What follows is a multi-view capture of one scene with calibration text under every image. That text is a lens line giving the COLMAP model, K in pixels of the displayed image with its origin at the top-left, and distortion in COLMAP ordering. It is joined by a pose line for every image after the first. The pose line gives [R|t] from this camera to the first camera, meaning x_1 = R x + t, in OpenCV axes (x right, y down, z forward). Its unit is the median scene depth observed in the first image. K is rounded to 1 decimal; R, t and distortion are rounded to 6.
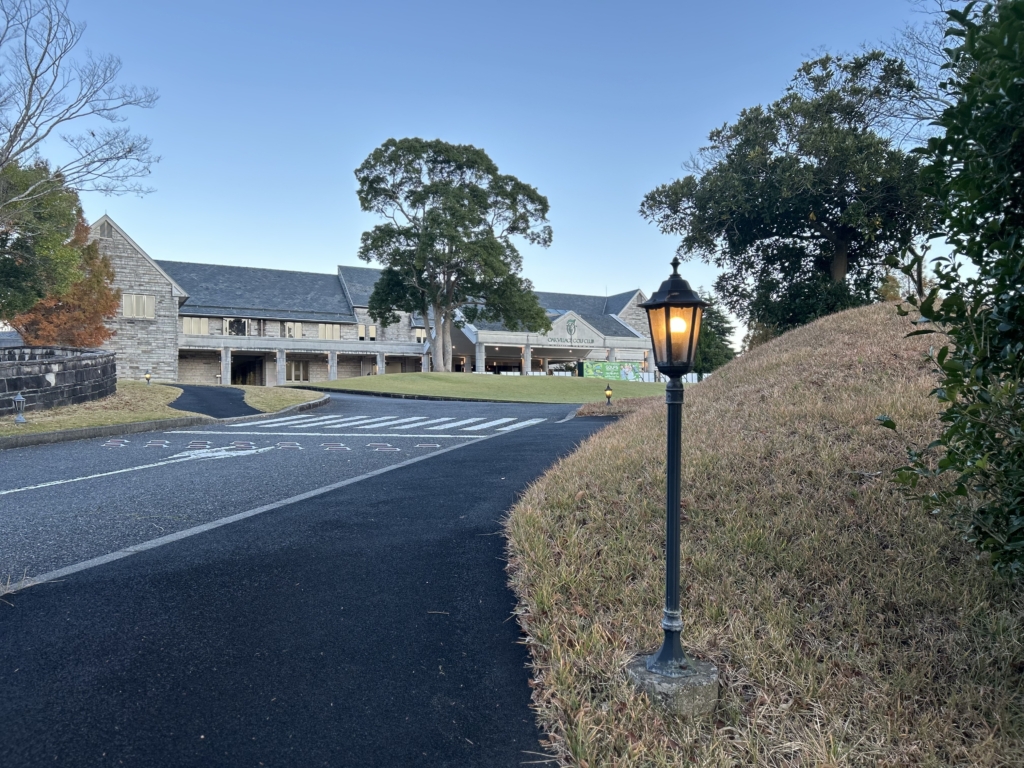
lens RADIAL K [[766.5, 0, 517.4], [0, 766.5, 388.6], [0, 0, 1]] dist [0.064742, -0.013022]
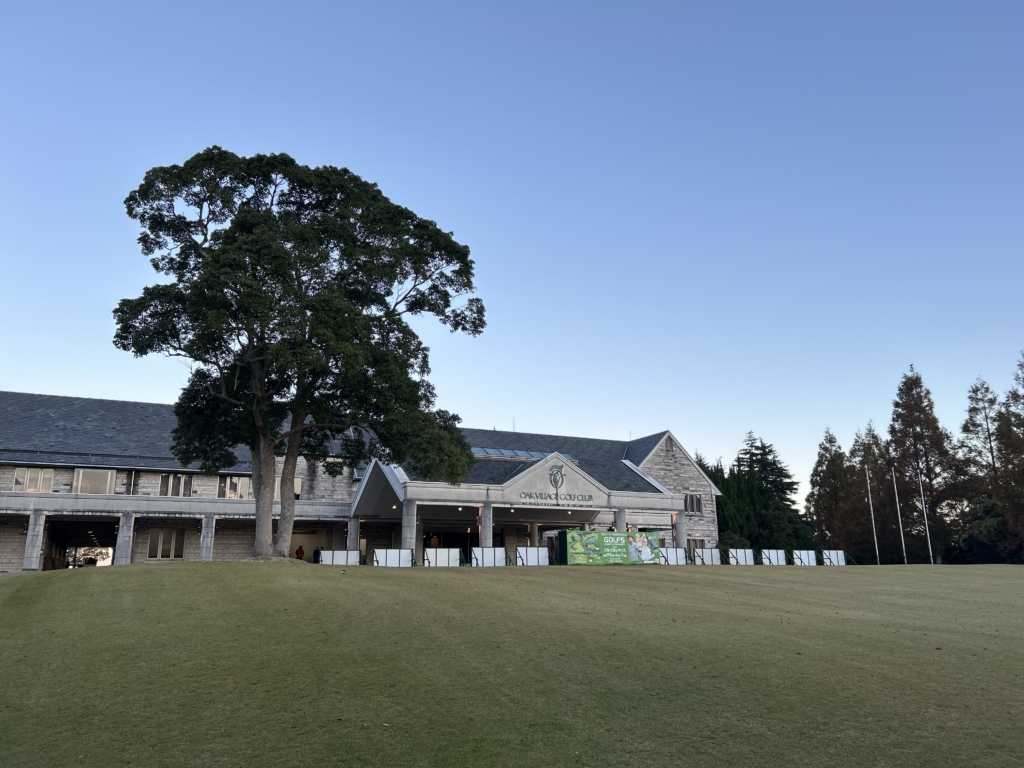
lens RADIAL K [[766.5, 0, 504.4], [0, 766.5, 384.4], [0, 0, 1]] dist [0.064742, -0.013022]
pose [[0.997168, -0.011608, -0.074306, 0.076306], [-0.004251, 0.977738, -0.209785, -0.018304], [0.075088, 0.209507, 0.974920, 0.327589]]
